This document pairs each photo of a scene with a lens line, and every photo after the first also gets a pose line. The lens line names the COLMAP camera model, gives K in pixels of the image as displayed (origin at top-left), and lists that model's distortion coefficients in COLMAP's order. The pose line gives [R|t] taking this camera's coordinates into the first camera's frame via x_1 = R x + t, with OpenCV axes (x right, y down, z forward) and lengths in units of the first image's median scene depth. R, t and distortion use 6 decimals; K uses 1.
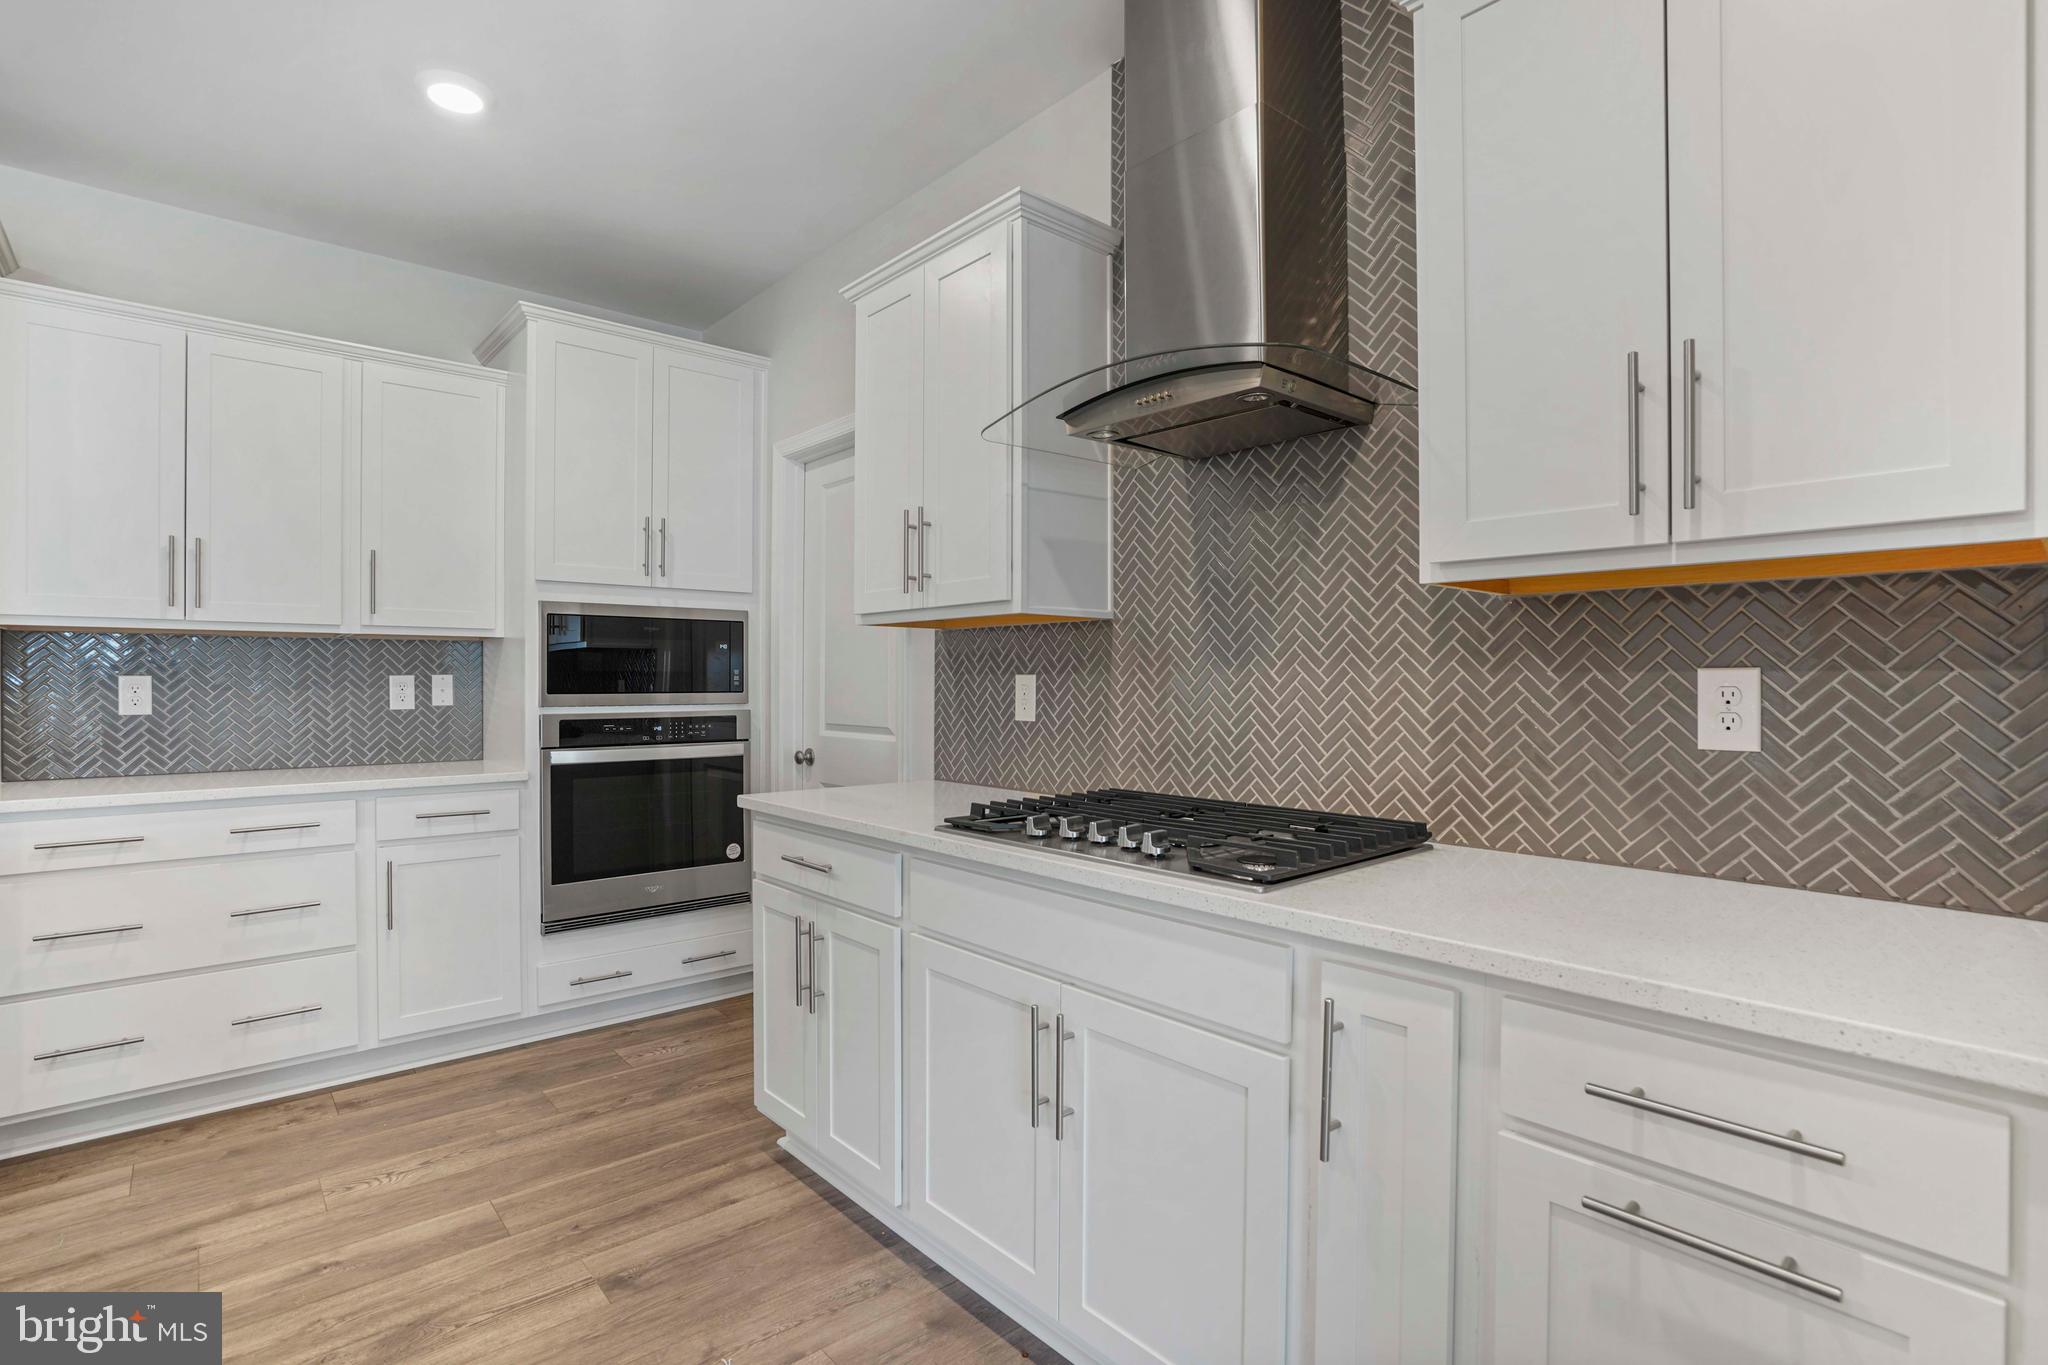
lens RADIAL K [[969.3, 0, 1020.1], [0, 969.3, 681.9], [0, 0, 1]] dist [-0.053180, 0.017624]
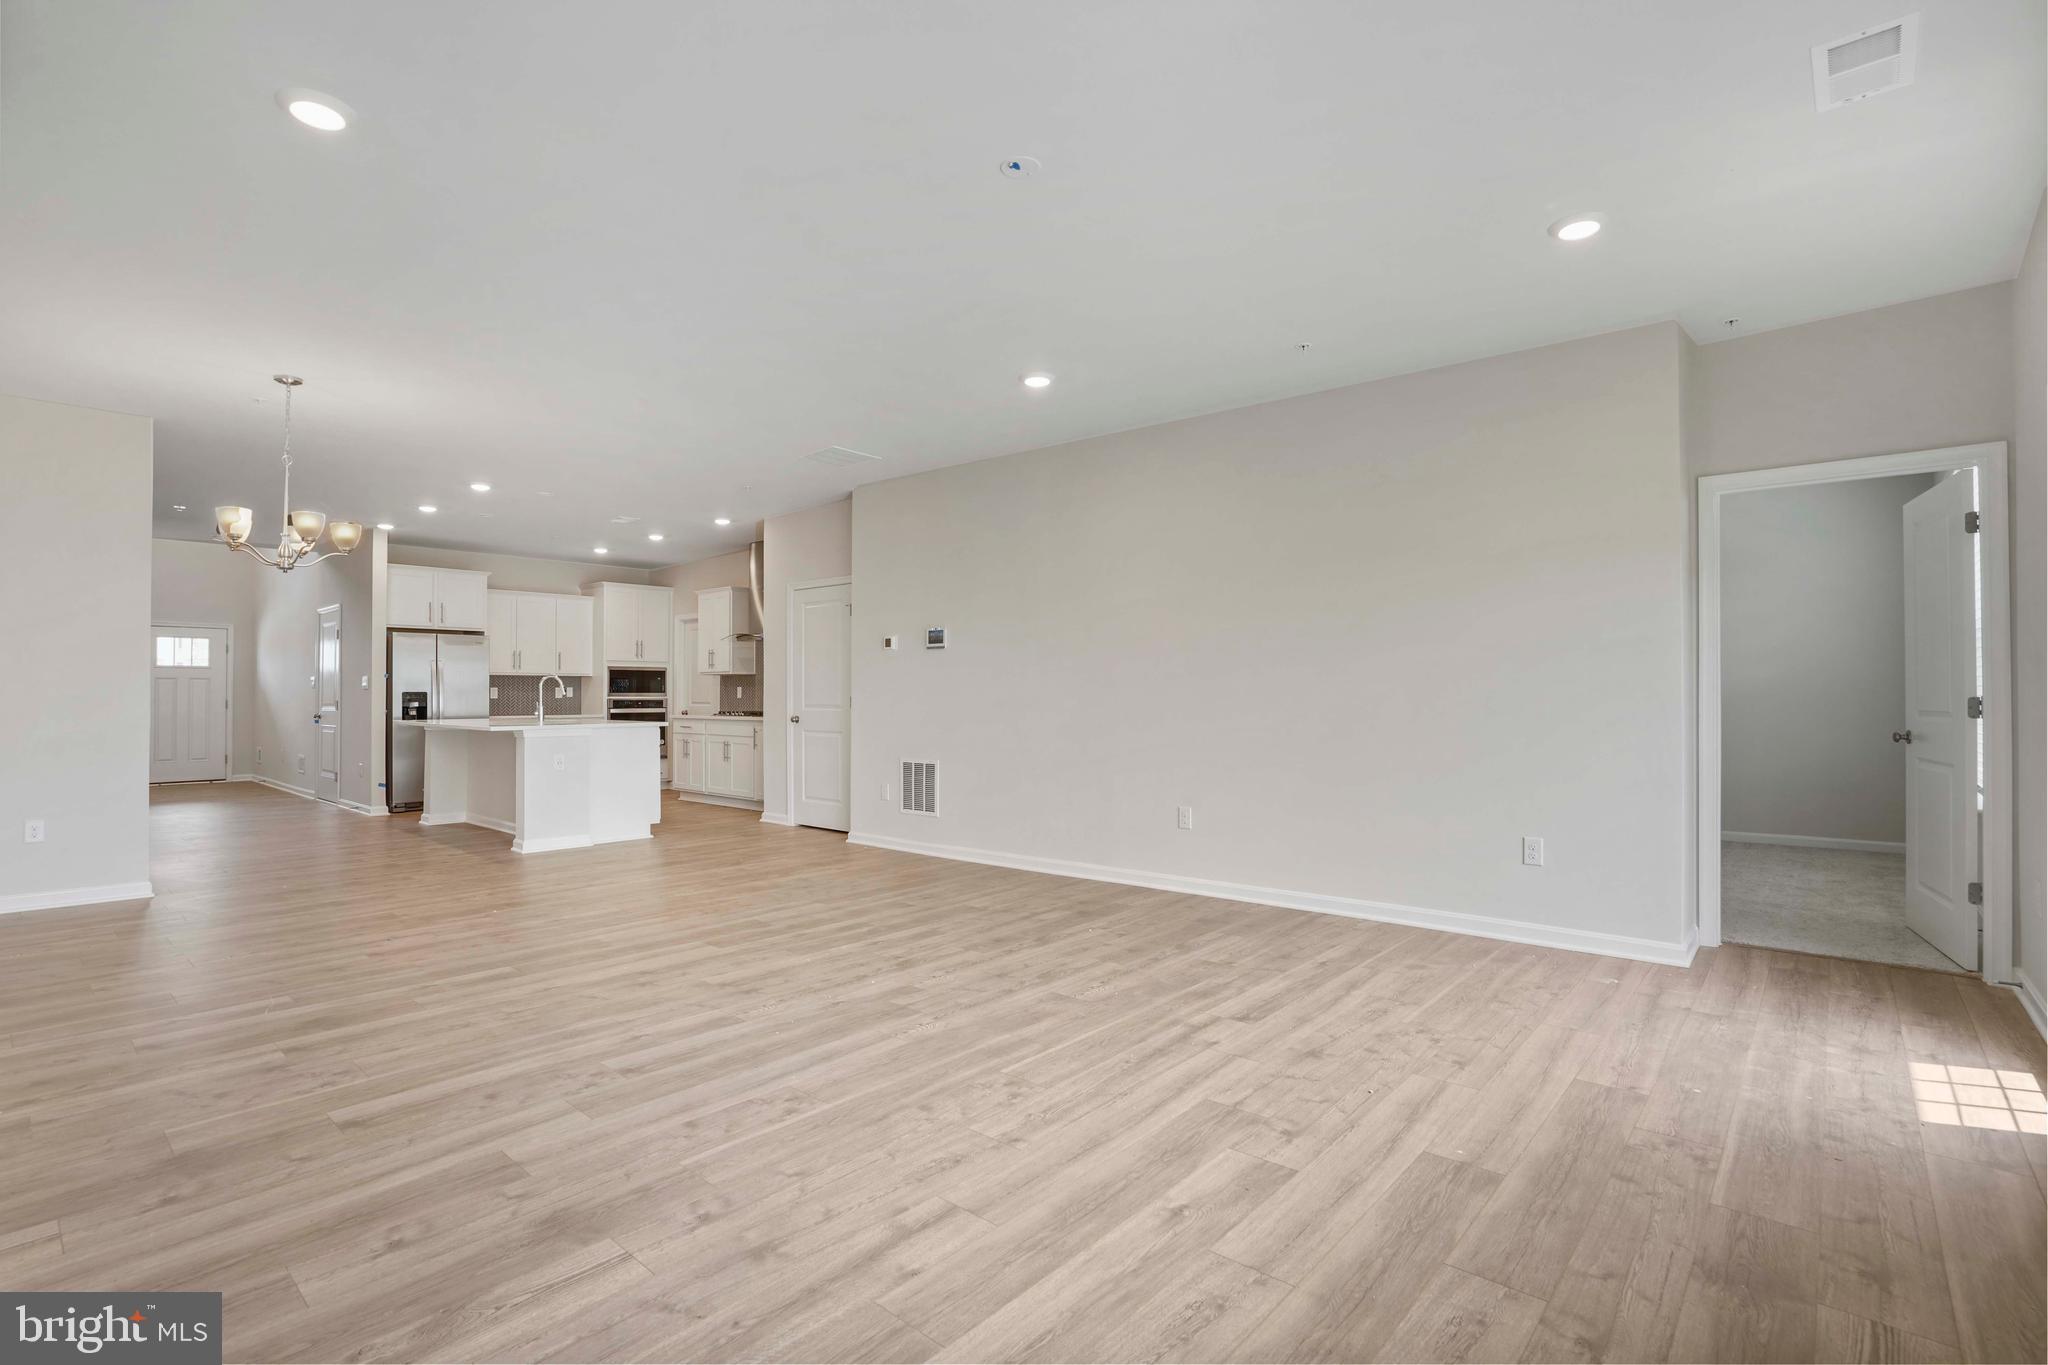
lens RADIAL K [[969.3, 0, 1021.4], [0, 969.3, 677.8], [0, 0, 1]] dist [-0.053180, 0.017624]
pose [[0.992501, -0.000501, 0.122236, 0.711530], [0.002902, 0.999806, -0.019466, 0.038329], [-0.122202, 0.019675, 0.992310, -3.321642]]
